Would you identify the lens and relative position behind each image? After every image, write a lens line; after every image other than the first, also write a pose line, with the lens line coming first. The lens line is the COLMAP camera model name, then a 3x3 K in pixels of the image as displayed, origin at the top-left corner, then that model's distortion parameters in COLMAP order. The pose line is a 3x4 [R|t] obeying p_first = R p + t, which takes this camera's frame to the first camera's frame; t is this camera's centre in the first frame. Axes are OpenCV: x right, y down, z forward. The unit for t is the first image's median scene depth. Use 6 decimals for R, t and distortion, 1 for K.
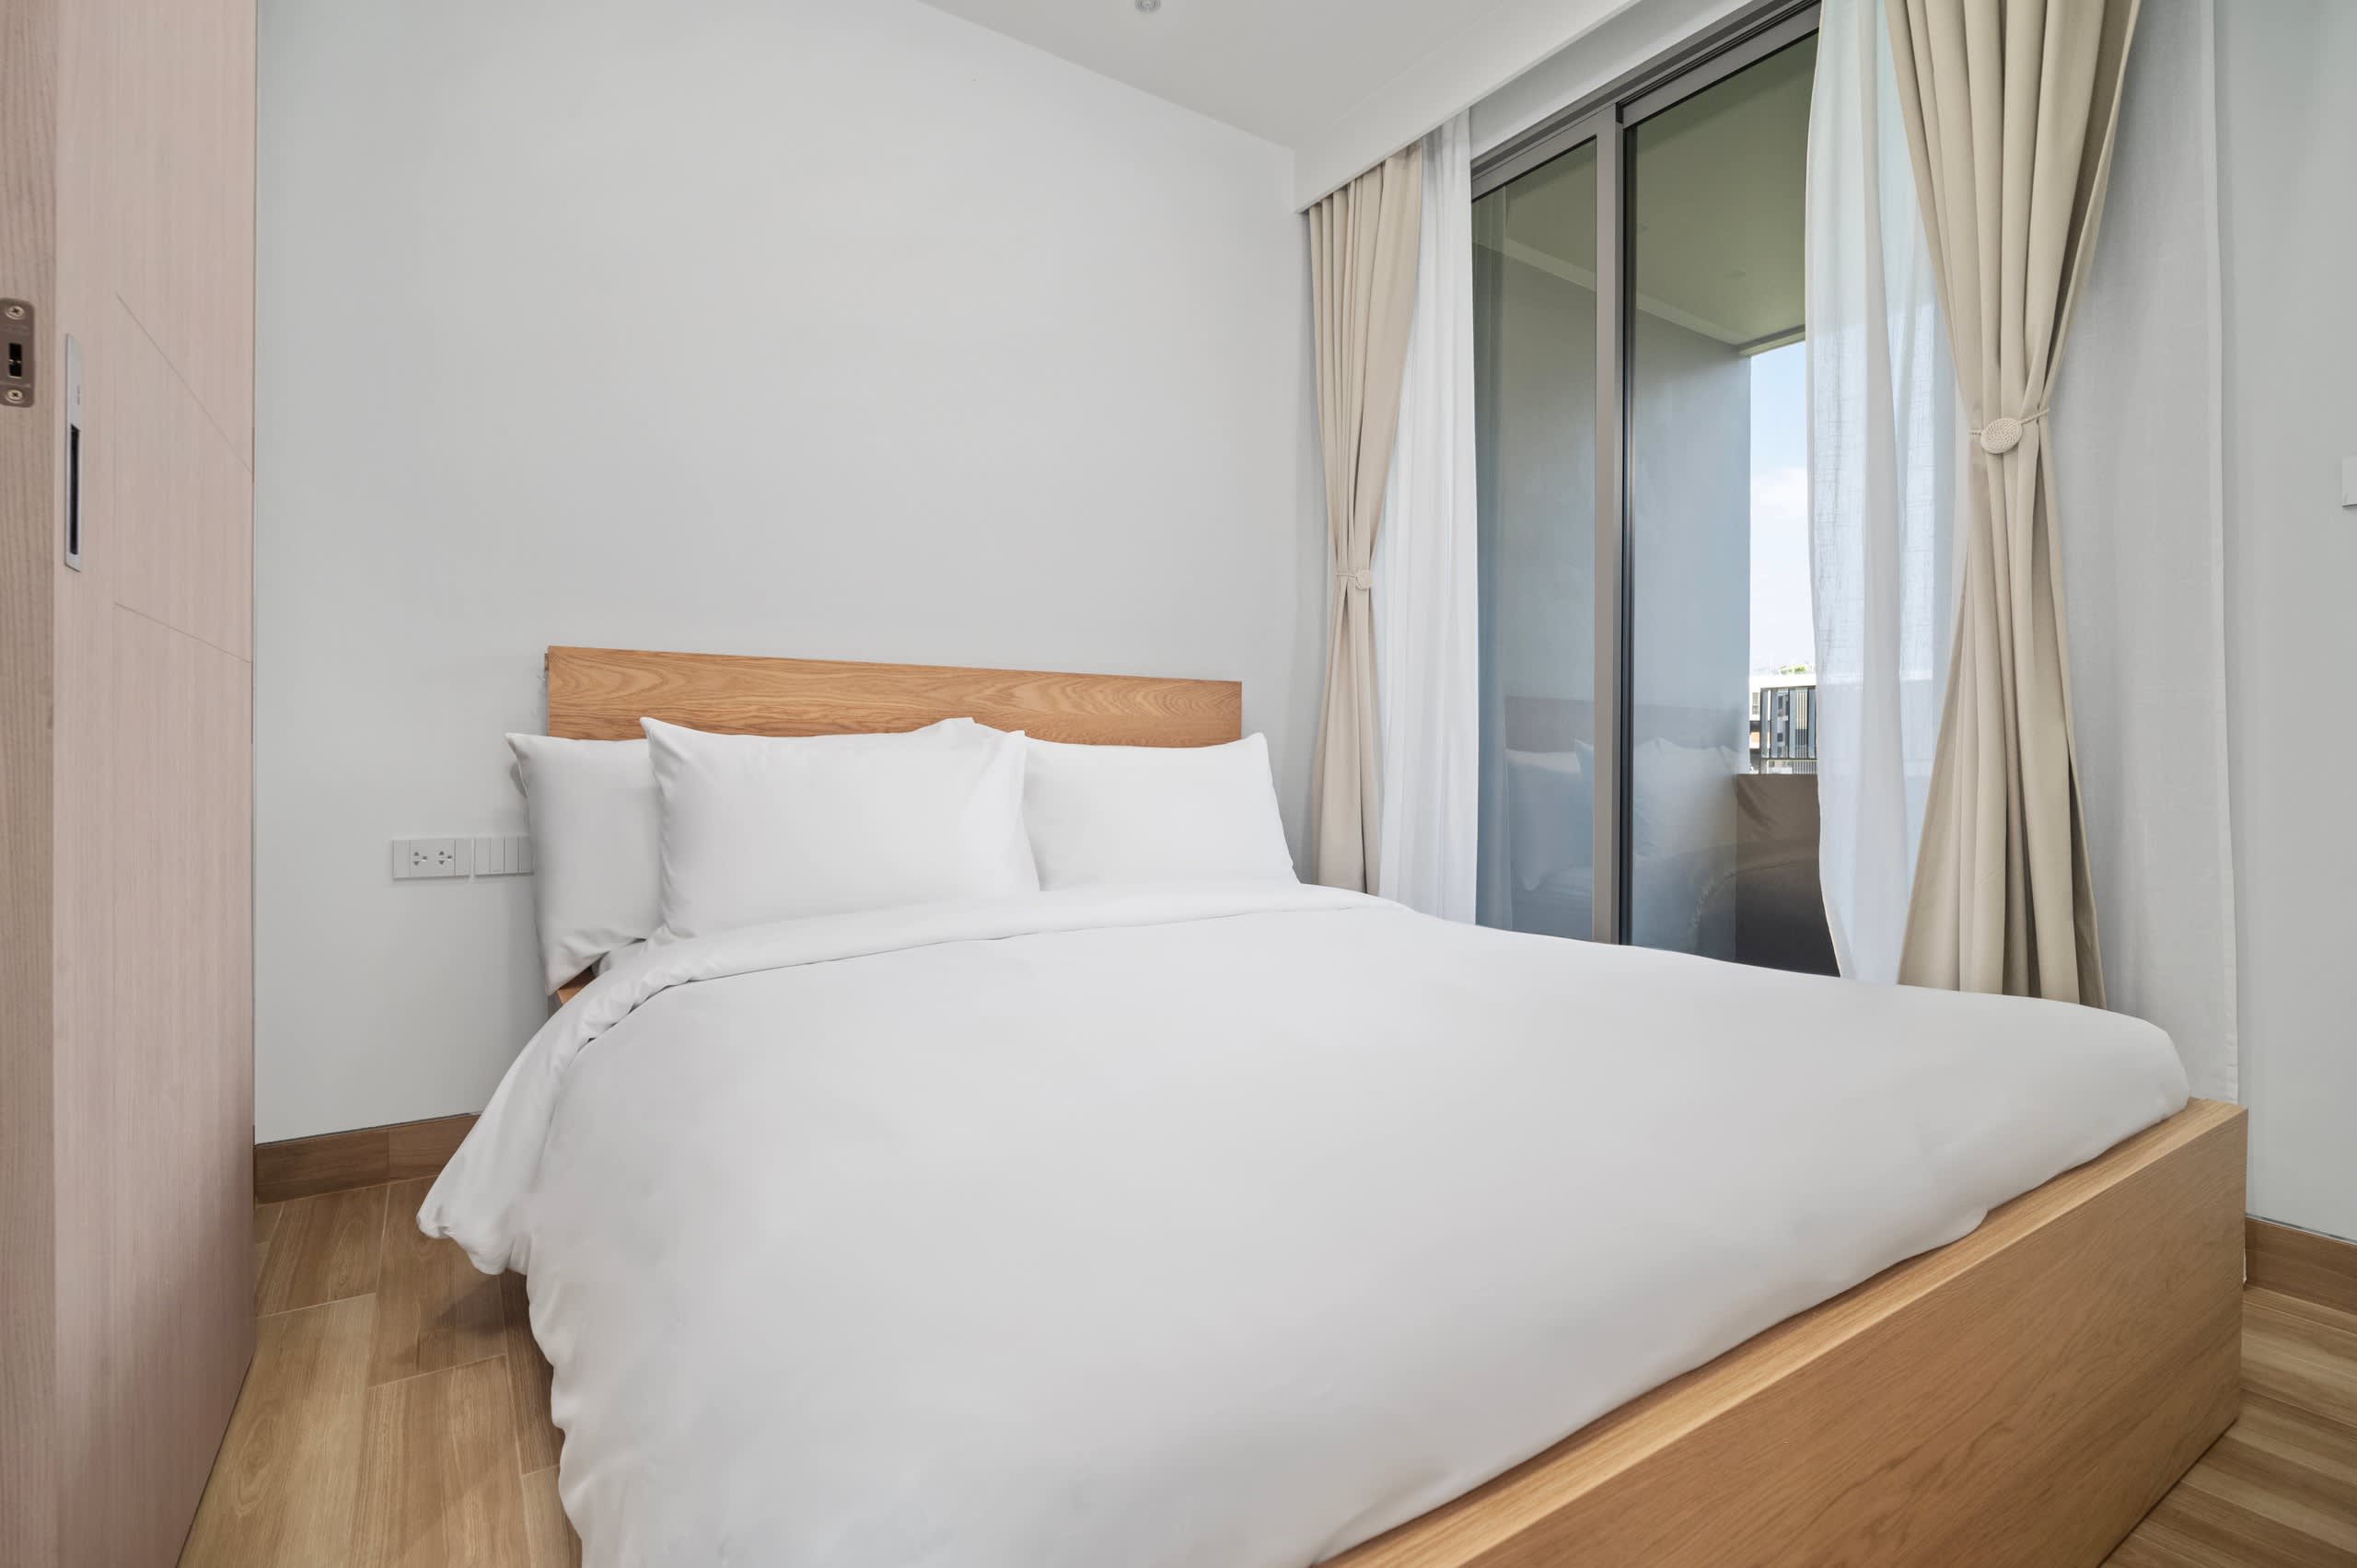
lens RADIAL K [[1118.5, 0, 1177.1], [0, 1118.5, 757.2], [0, 0, 1]] dist [-0.001561, -0.000634]
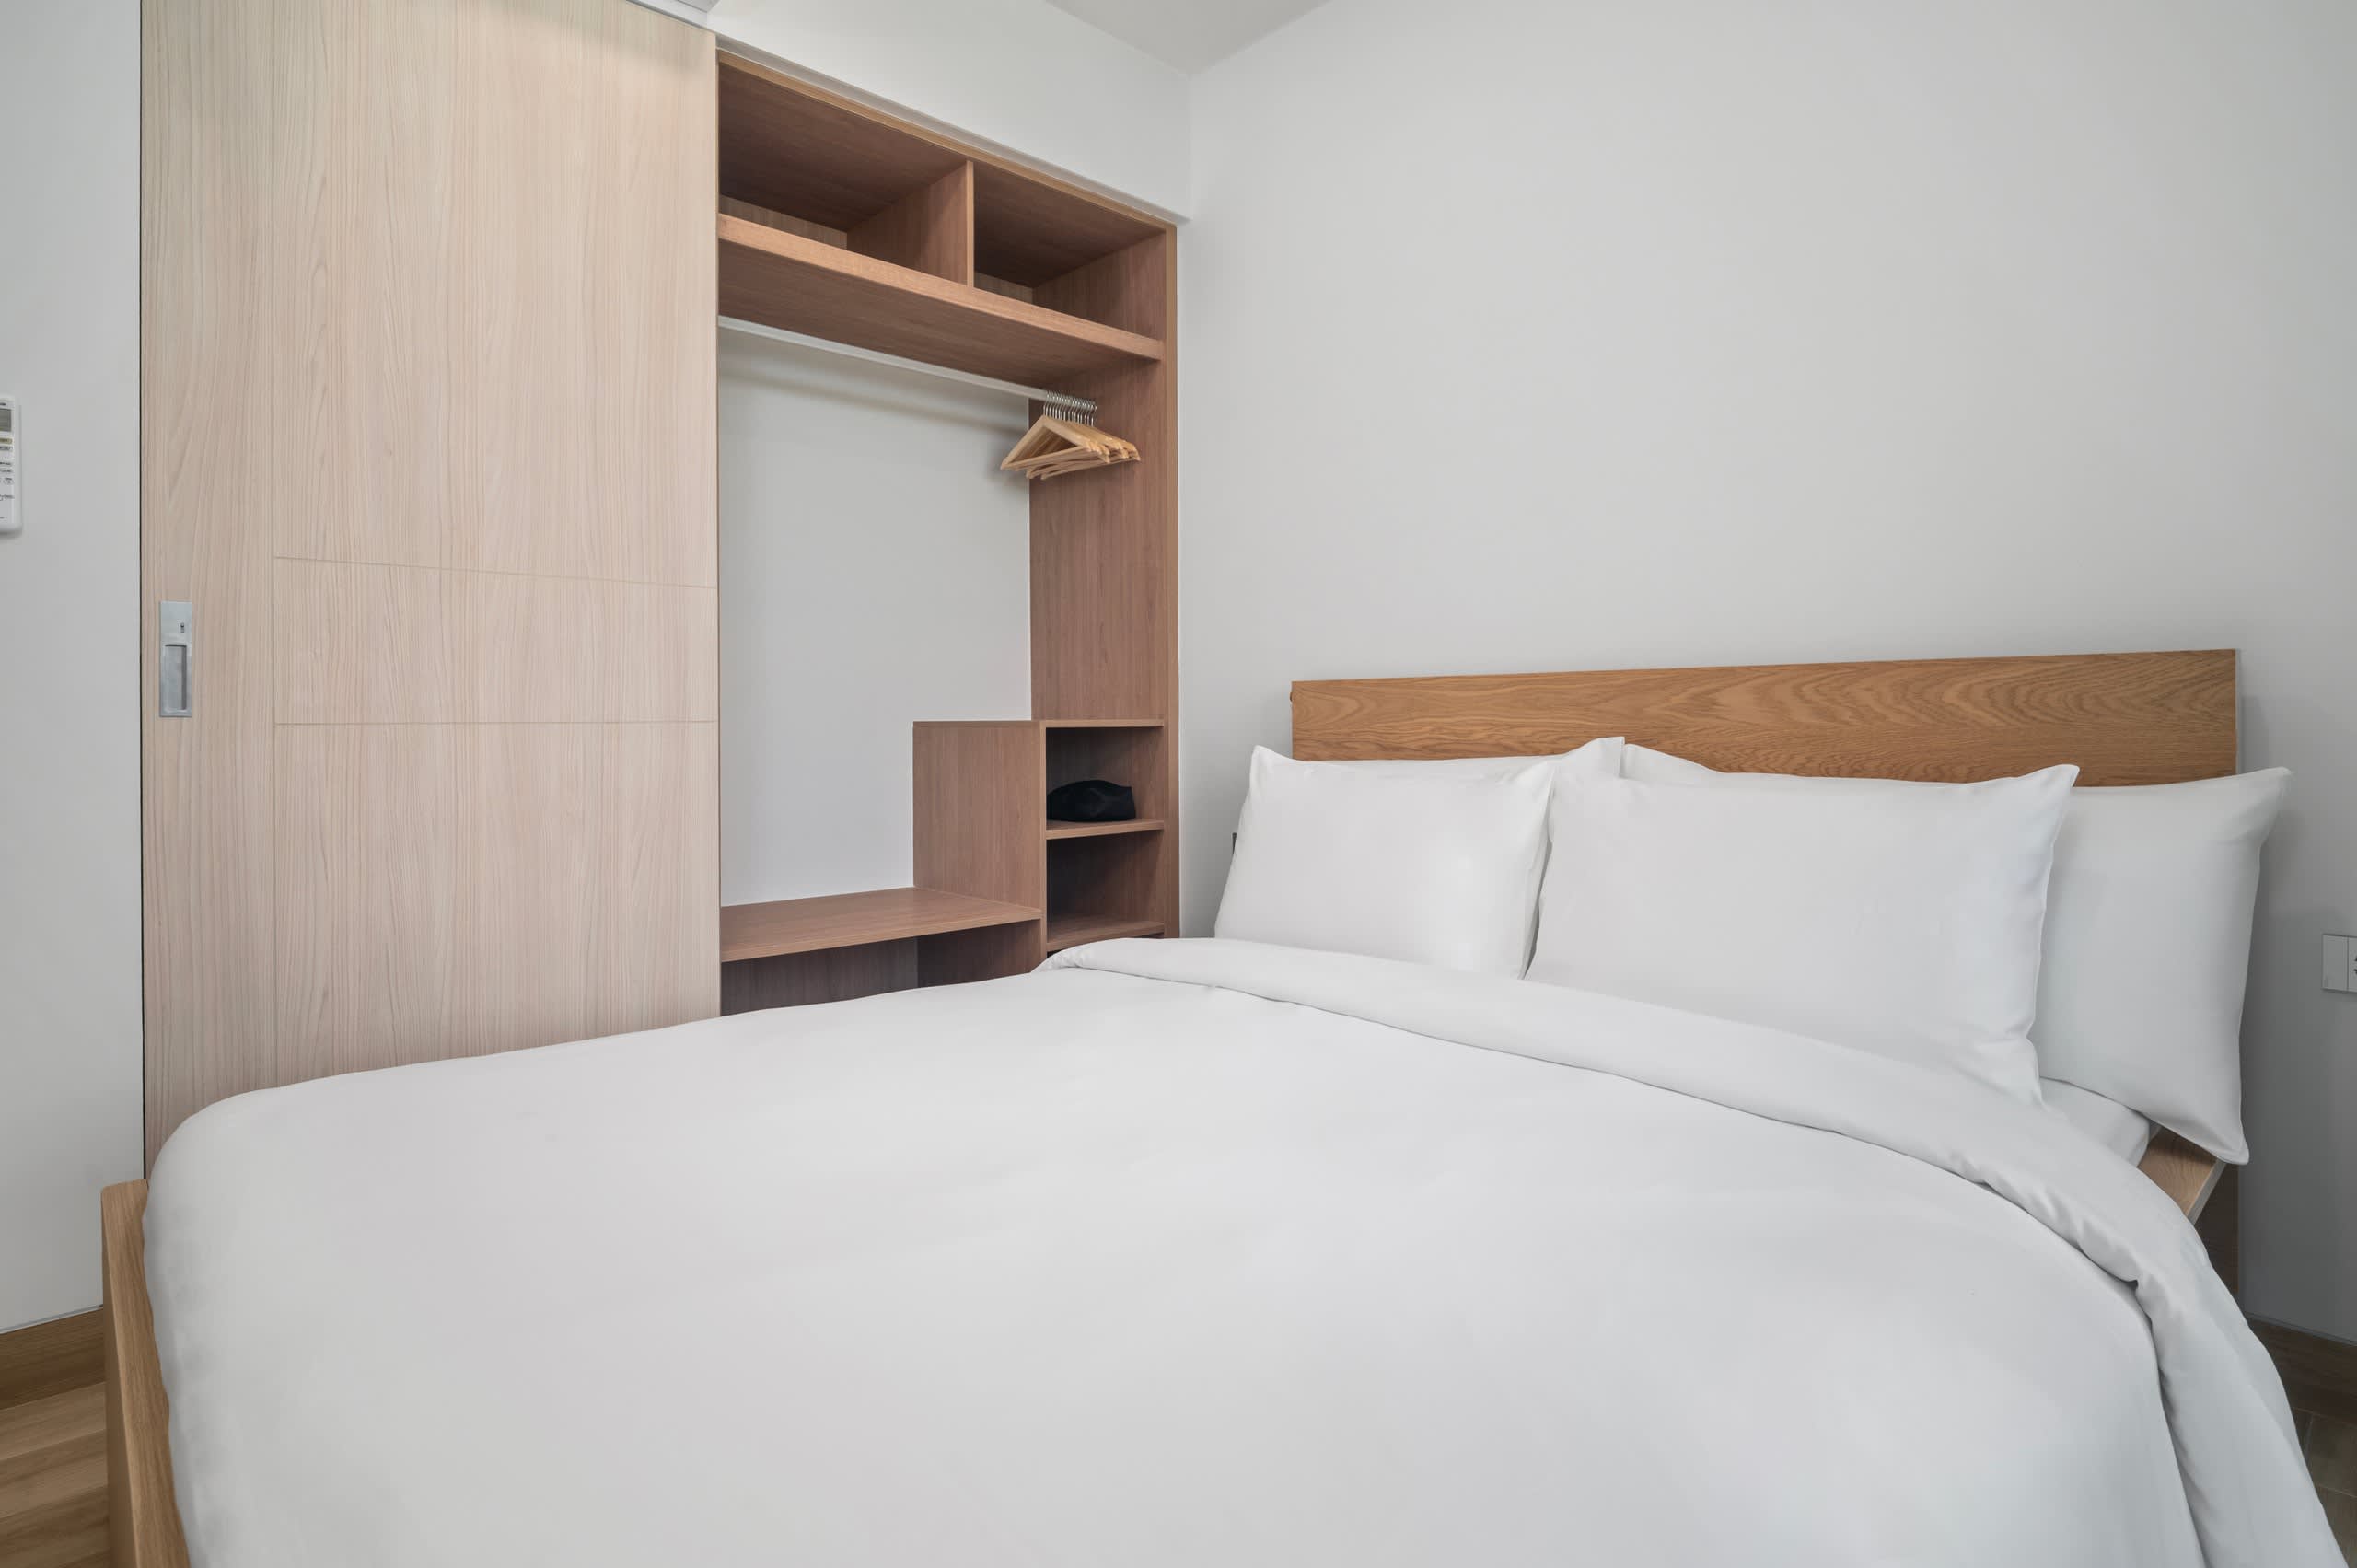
lens RADIAL K [[1118.5, 0, 1177.1], [0, 1118.5, 757.2], [0, 0, 1]] dist [-0.001561, -0.000634]
pose [[0.195830, 0.017458, -0.980482, 0.504336], [-0.003694, 0.999848, 0.017065, -0.033381], [0.980631, 0.000280, 0.195864, 0.560811]]
